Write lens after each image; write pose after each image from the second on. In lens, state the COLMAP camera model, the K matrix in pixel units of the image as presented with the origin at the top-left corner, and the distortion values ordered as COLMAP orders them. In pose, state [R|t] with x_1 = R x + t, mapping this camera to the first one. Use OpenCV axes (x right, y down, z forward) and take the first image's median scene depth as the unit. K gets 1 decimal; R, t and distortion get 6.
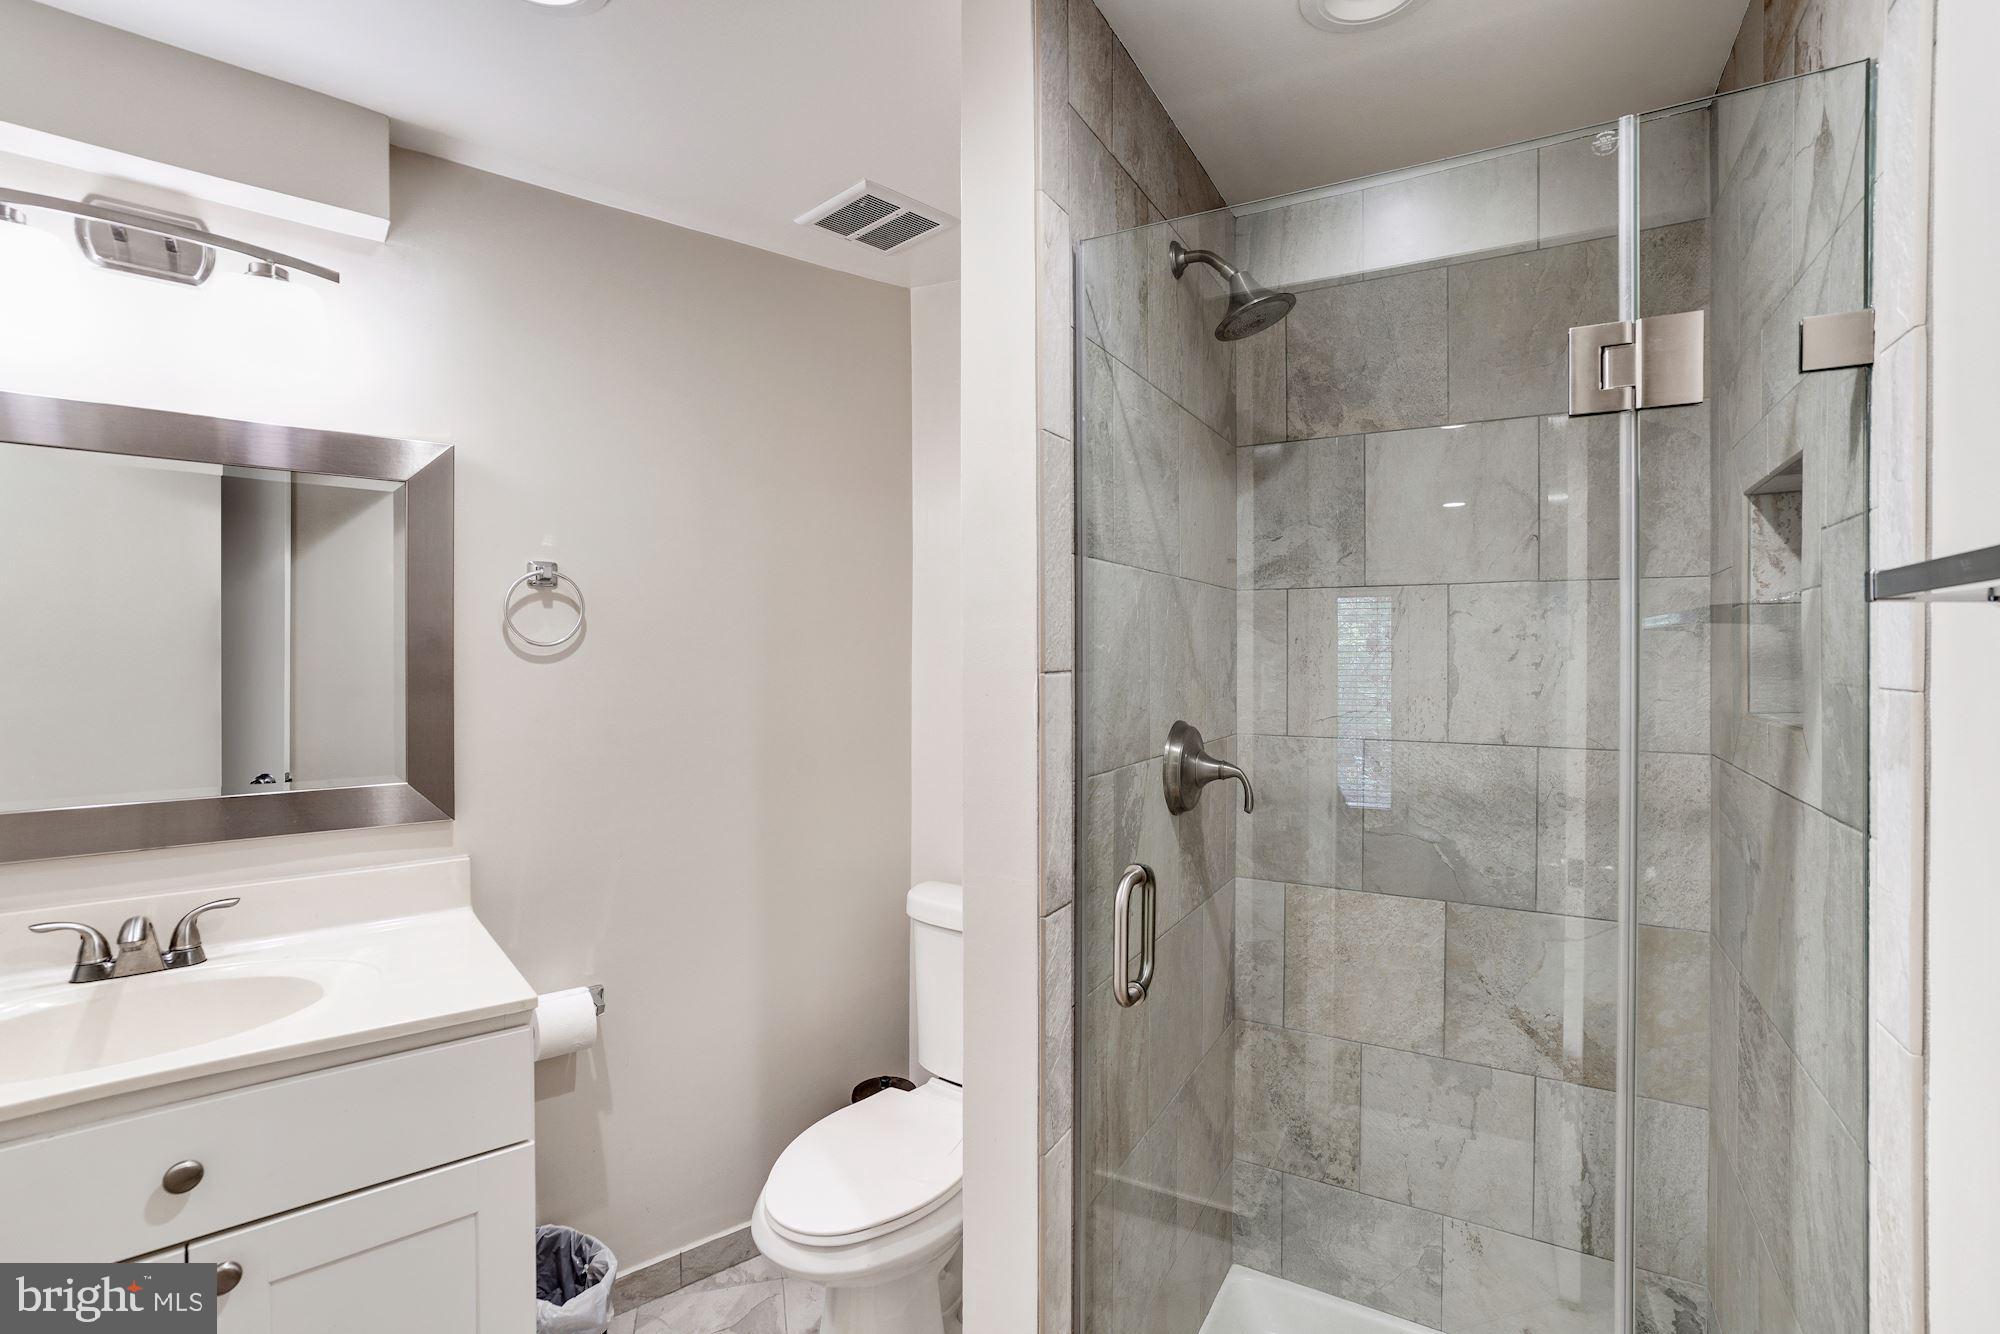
lens RADIAL K [[941.2, 0, 1014.5], [0, 941.2, 660.0], [0, 0, 1]] dist [-0.024225, 0.011475]
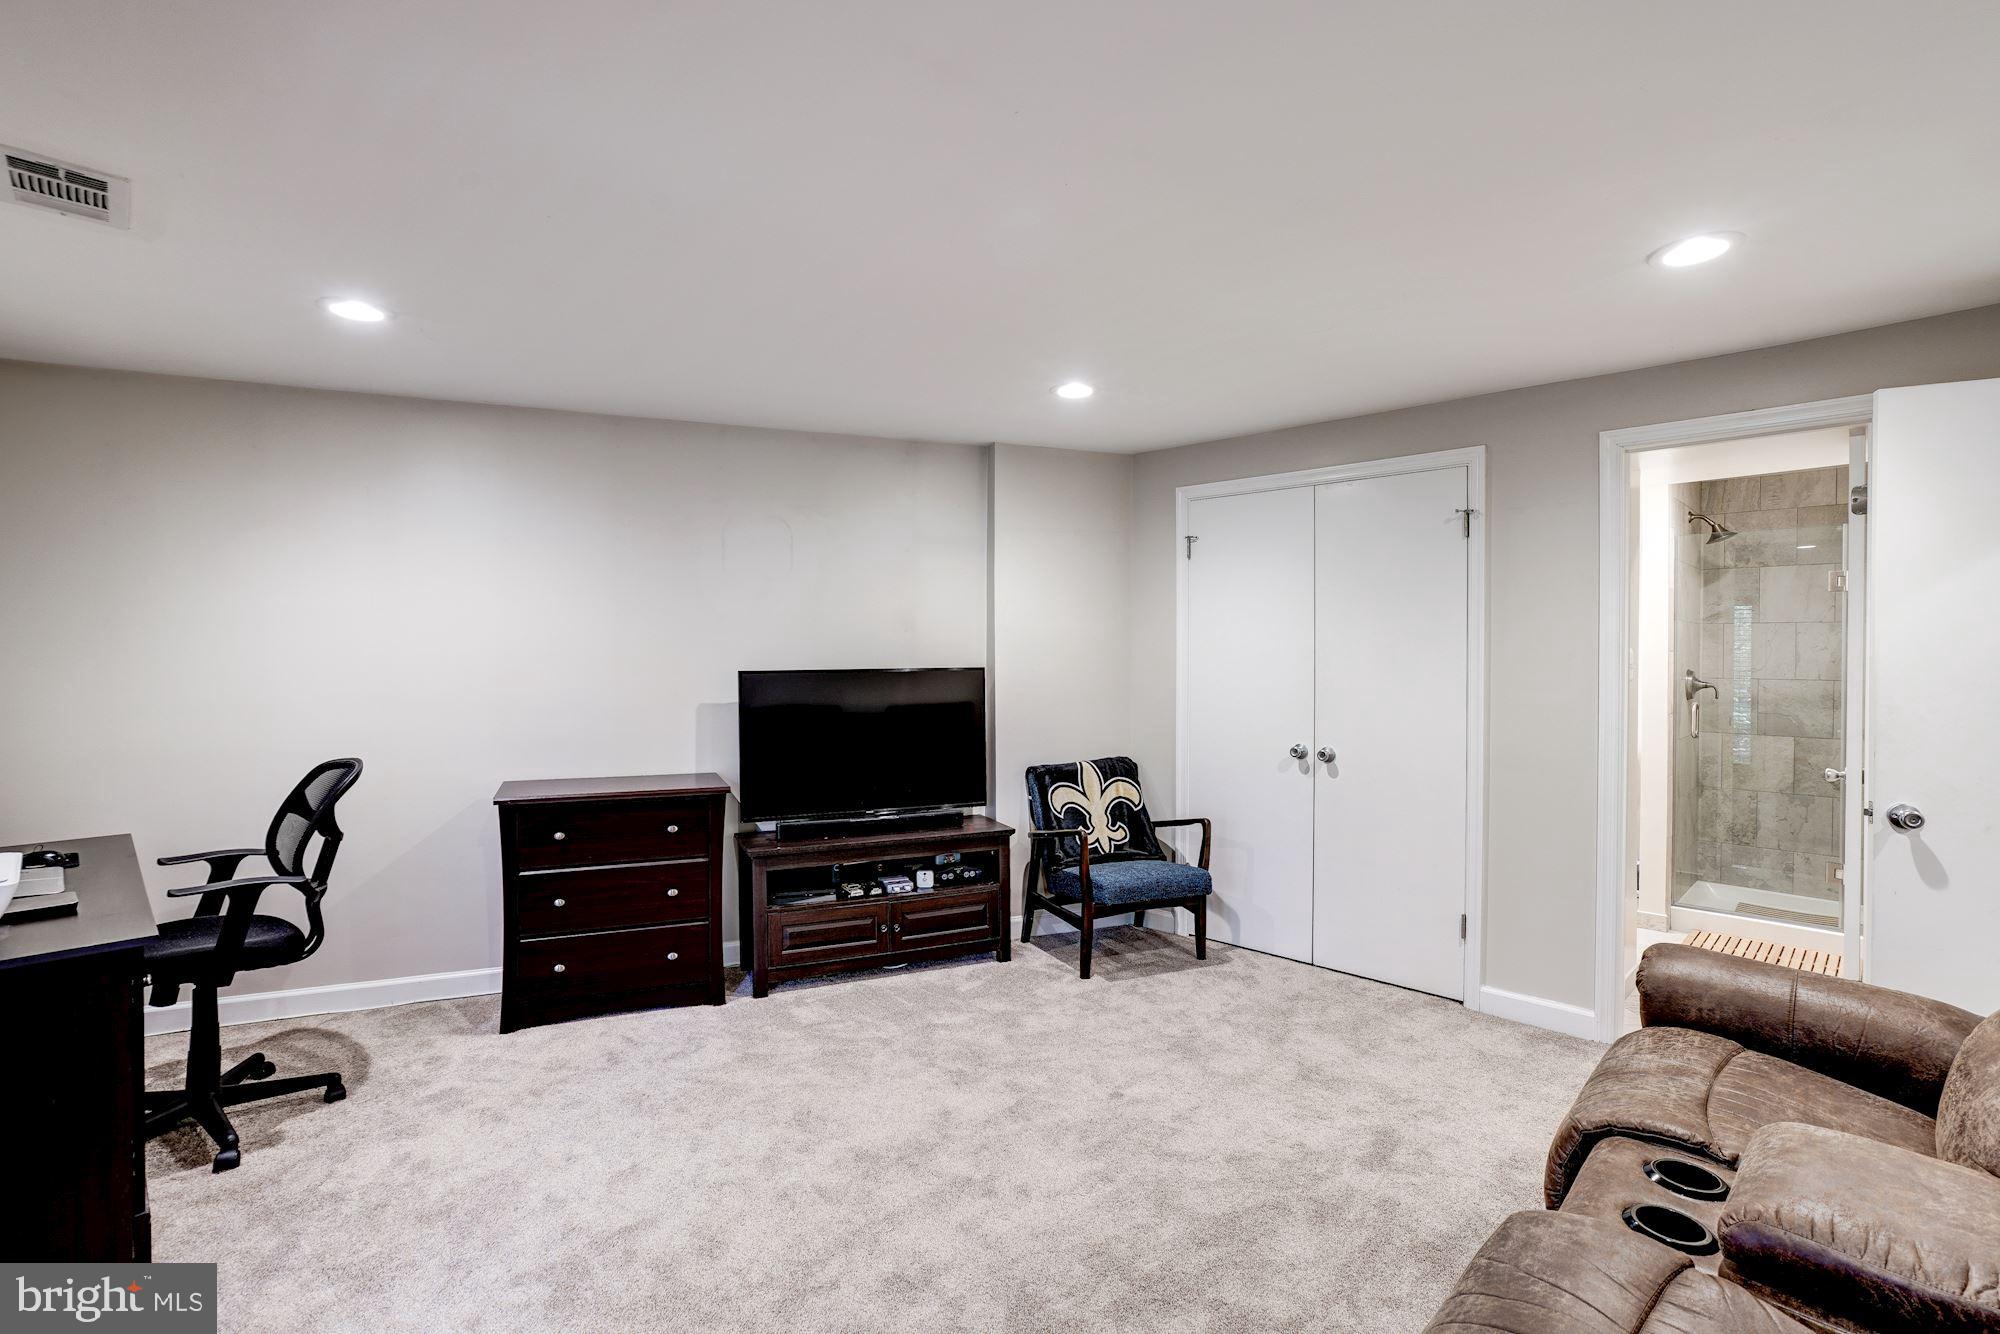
lens RADIAL K [[941.2, 0, 995.9], [0, 941.2, 670.7], [0, 0, 1]] dist [-0.024225, 0.011475]
pose [[0.963255, 0.004260, -0.268553, -1.071173], [-0.003936, 0.999991, 0.001744, 0.065802], [0.268558, -0.000623, 0.963263, -2.273056]]
